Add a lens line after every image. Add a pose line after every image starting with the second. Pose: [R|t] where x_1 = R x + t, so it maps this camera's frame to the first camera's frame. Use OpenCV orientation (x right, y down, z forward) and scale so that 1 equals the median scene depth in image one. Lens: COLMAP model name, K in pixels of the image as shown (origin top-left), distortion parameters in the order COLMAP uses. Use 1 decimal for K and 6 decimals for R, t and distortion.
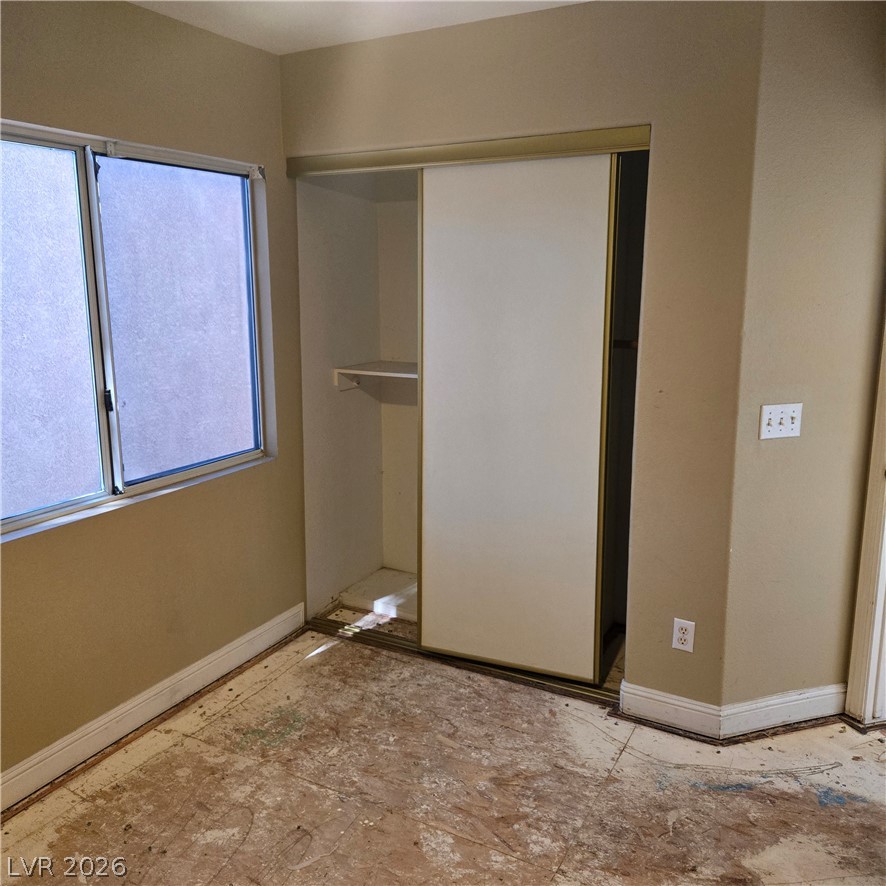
lens RADIAL K [[802.9, 0, 442.0], [0, 802.9, 428.6], [0, 0, 1]] dist [0.038514, -0.020521]
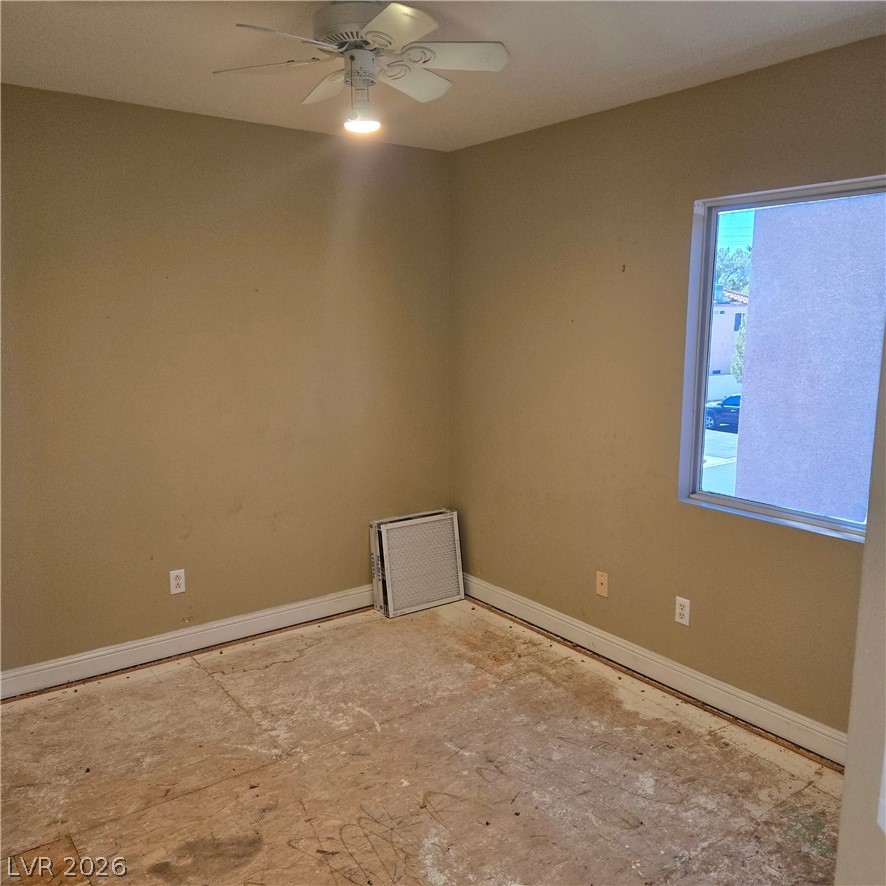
lens RADIAL K [[814.6, 0, 443.0], [0, 814.6, 443.0], [0, 0, 1]] dist [0.087671, -0.005738]
pose [[-0.413849, 0.147246, -0.898358, 0.790629], [-0.177855, 0.954738, 0.238419, -0.190435], [0.892803, 0.258447, -0.368929, 0.970147]]
